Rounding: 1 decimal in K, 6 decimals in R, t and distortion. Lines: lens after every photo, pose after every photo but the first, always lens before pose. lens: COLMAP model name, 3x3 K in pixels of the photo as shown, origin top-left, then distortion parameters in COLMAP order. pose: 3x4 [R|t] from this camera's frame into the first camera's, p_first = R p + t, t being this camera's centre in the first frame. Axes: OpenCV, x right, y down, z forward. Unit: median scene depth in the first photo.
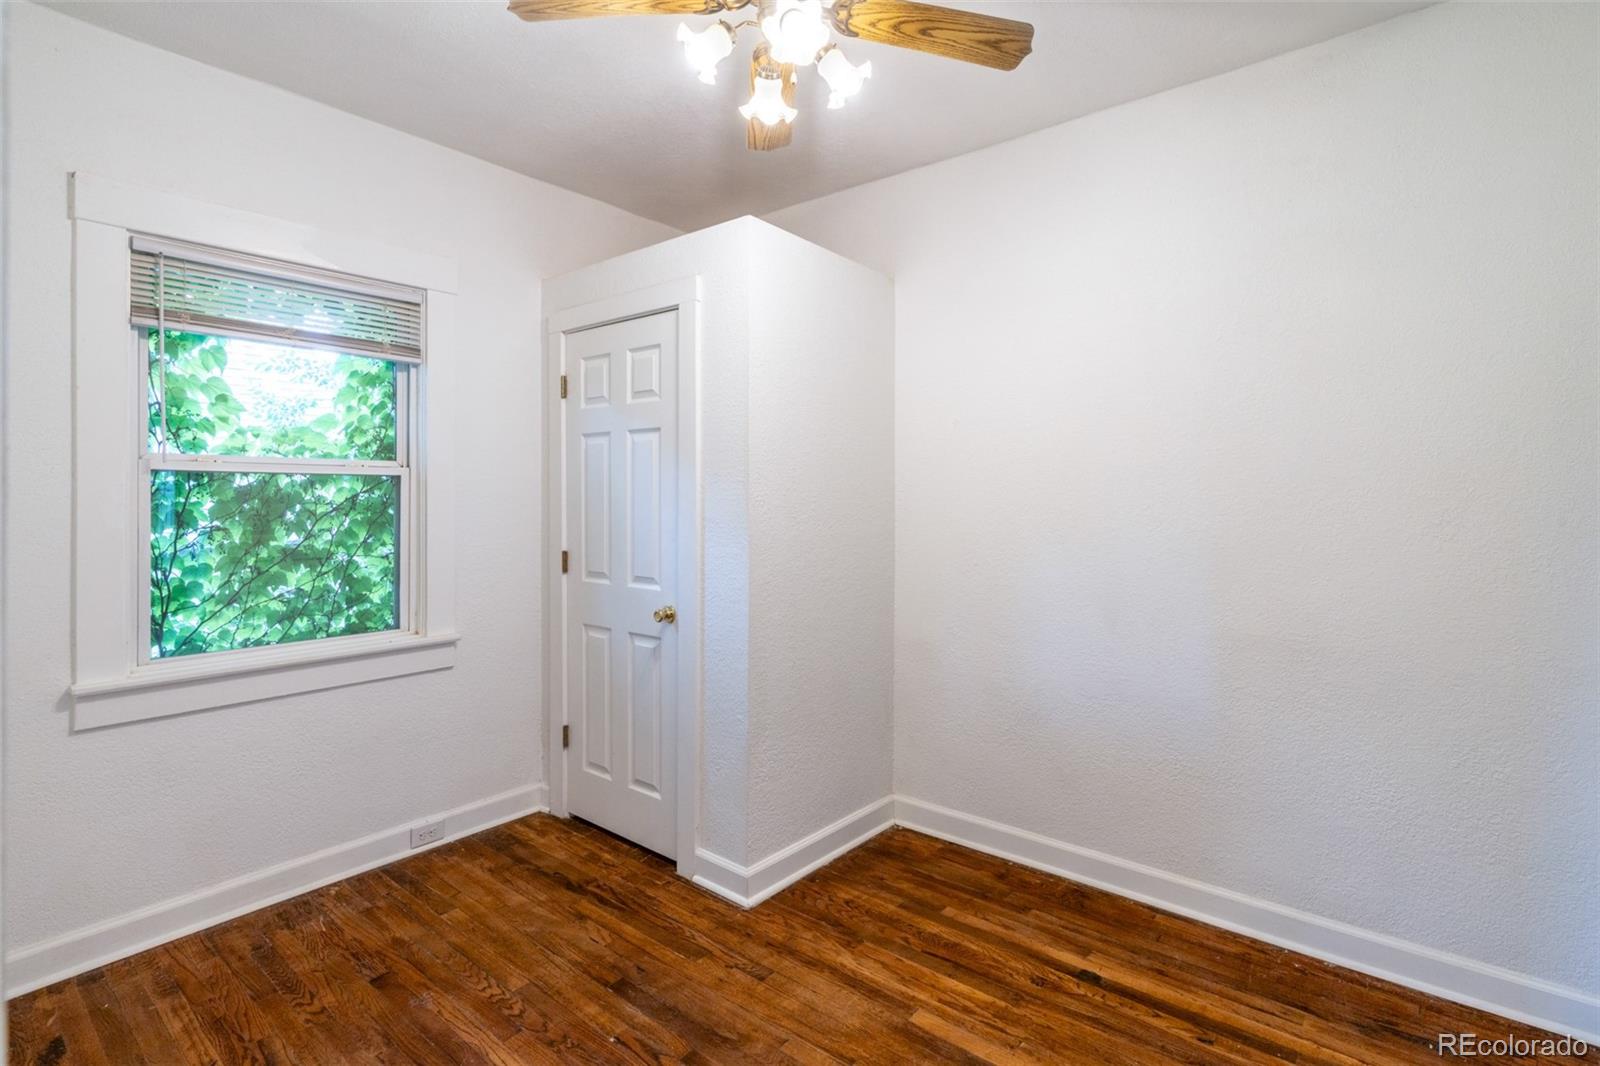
lens RADIAL K [[774.3, 0, 791.7], [0, 774.3, 496.5], [0, 0, 1]] dist [-0.012601, 0.004397]
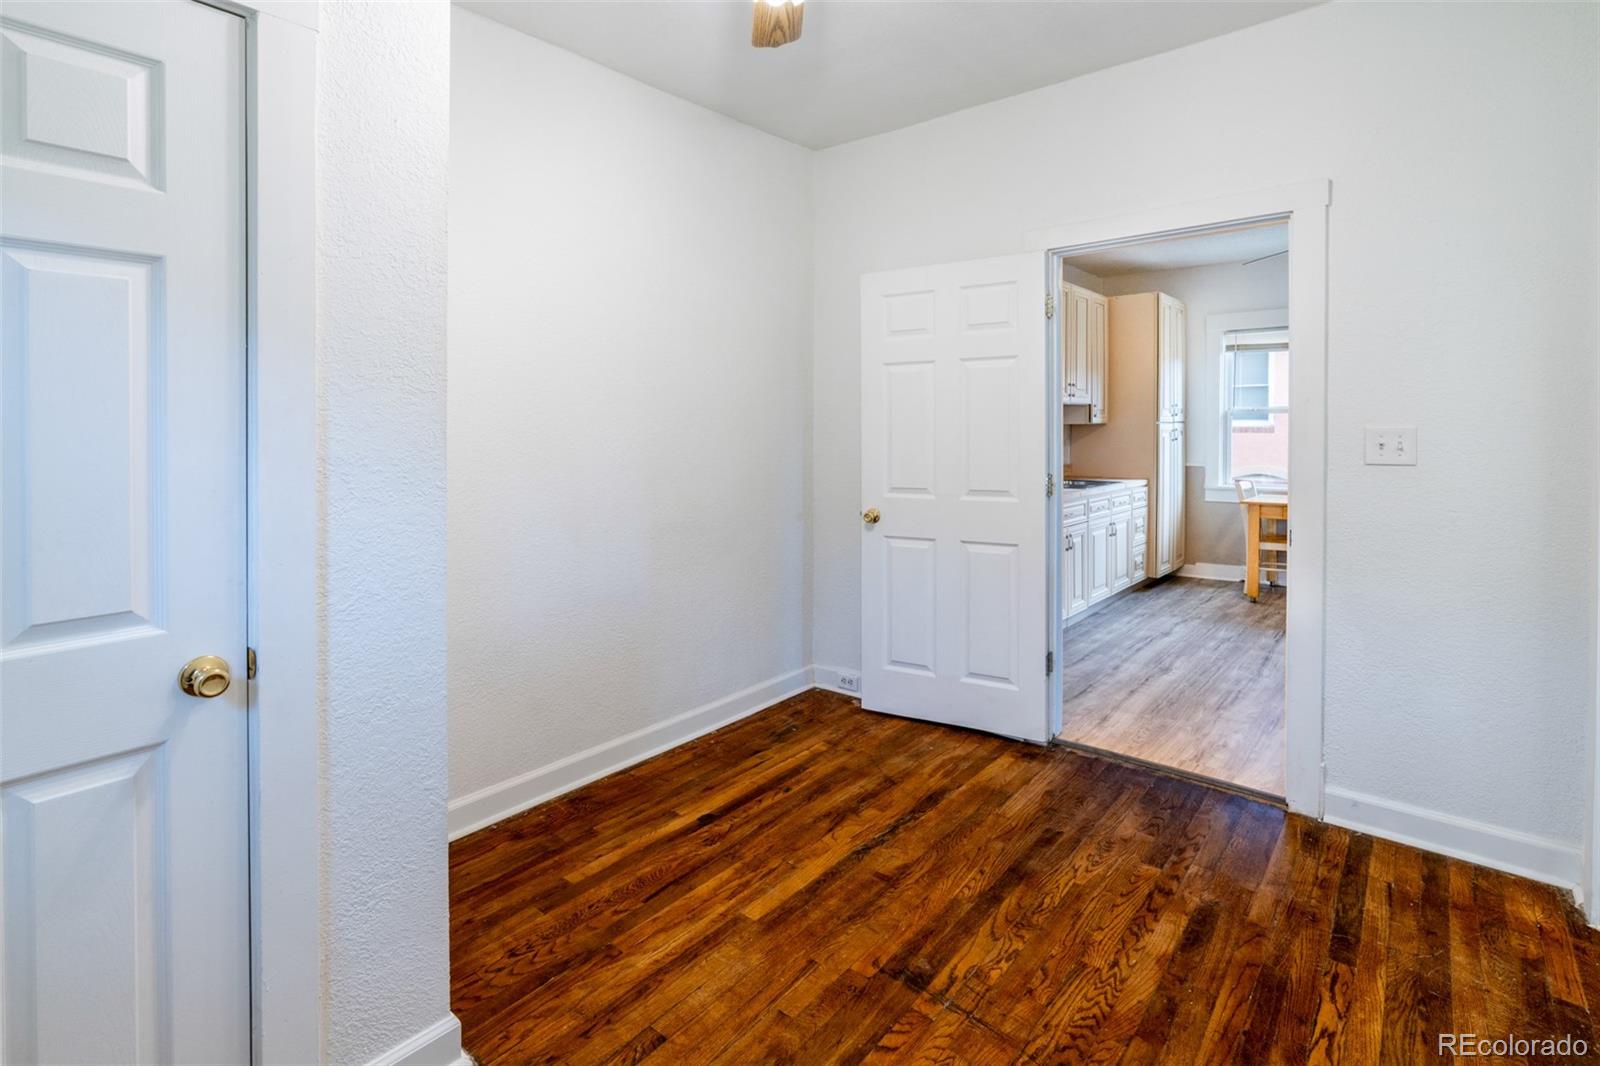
lens RADIAL K [[774.3, 0, 766.3], [0, 774.3, 435.9], [0, 0, 1]] dist [-0.012601, 0.004397]
pose [[0.010463, -0.017037, 0.999800, -0.780294], [0.004058, 0.999847, 0.016995, 0.005597], [-0.999937, 0.003880, 0.010530, 0.861559]]
